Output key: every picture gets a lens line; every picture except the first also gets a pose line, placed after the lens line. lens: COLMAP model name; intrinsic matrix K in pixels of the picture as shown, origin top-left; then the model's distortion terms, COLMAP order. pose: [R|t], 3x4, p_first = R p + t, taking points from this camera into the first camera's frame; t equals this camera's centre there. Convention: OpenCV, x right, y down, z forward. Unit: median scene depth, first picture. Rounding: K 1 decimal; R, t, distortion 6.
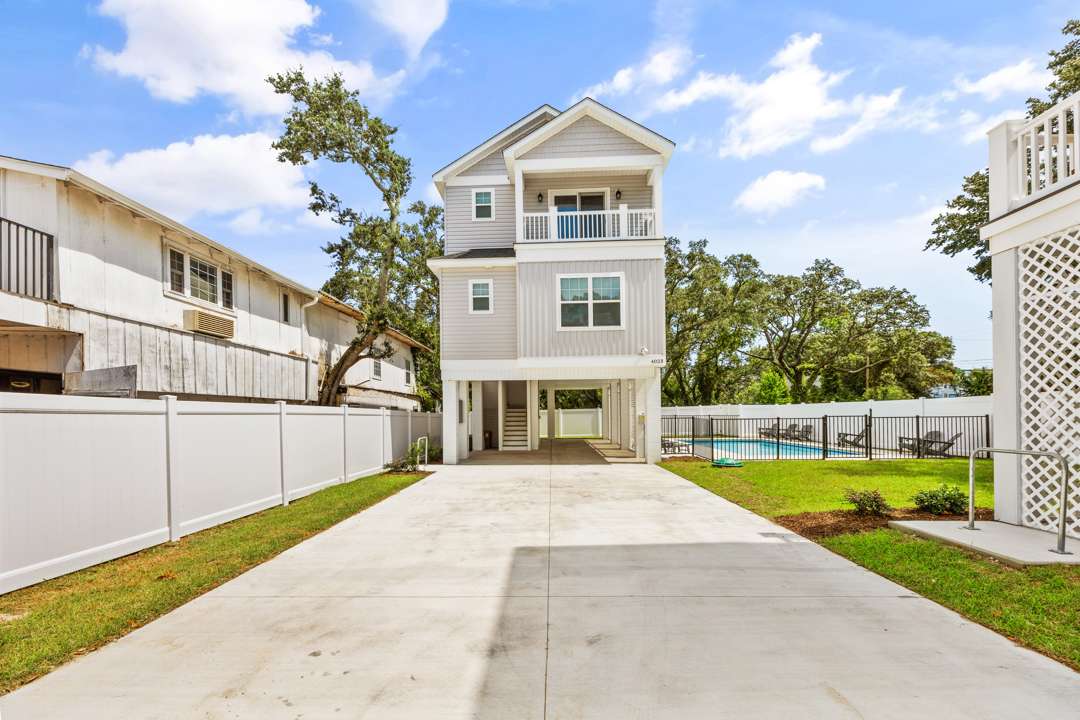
lens RADIAL K [[435.8, 0, 540.0], [0, 435.8, 371.7], [0, 0, 1]] dist [0.000015, 0.000144]
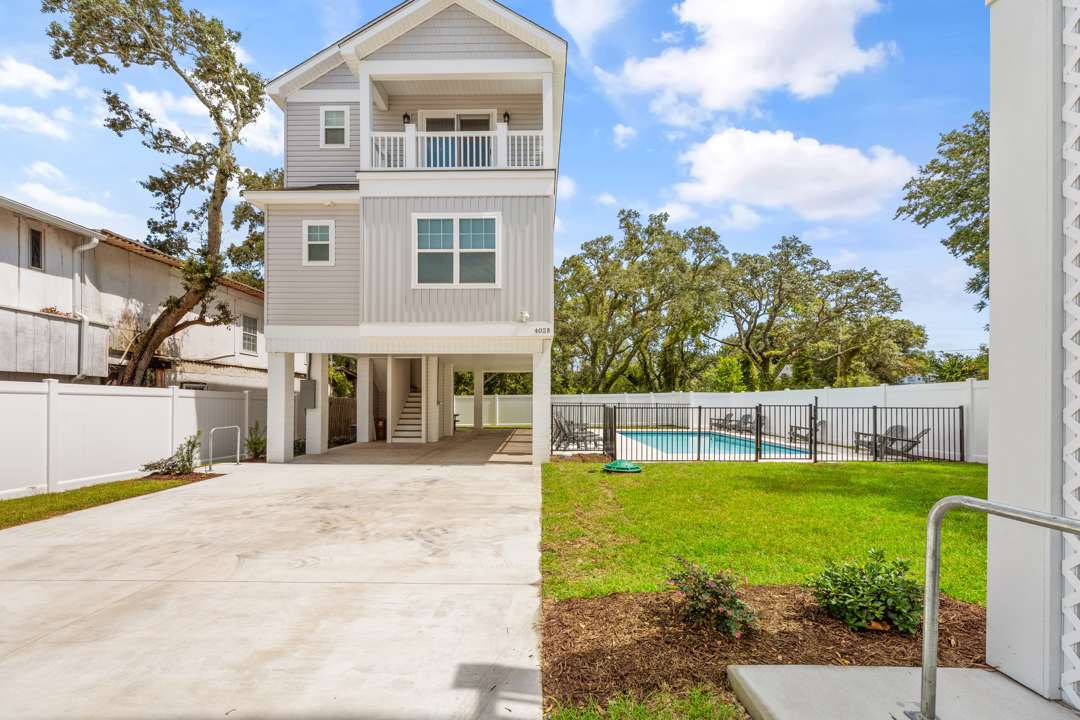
lens RADIAL K [[433.8, 0, 540.0], [0, 433.8, 360.0], [0, 0, 1]] dist [-0.001833, 0.000128]
pose [[0.999444, 0.015310, 0.029606, 0.201101], [-0.015380, 0.999879, 0.002149, 0.021555], [-0.029569, -0.002603, 0.999559, 0.200646]]
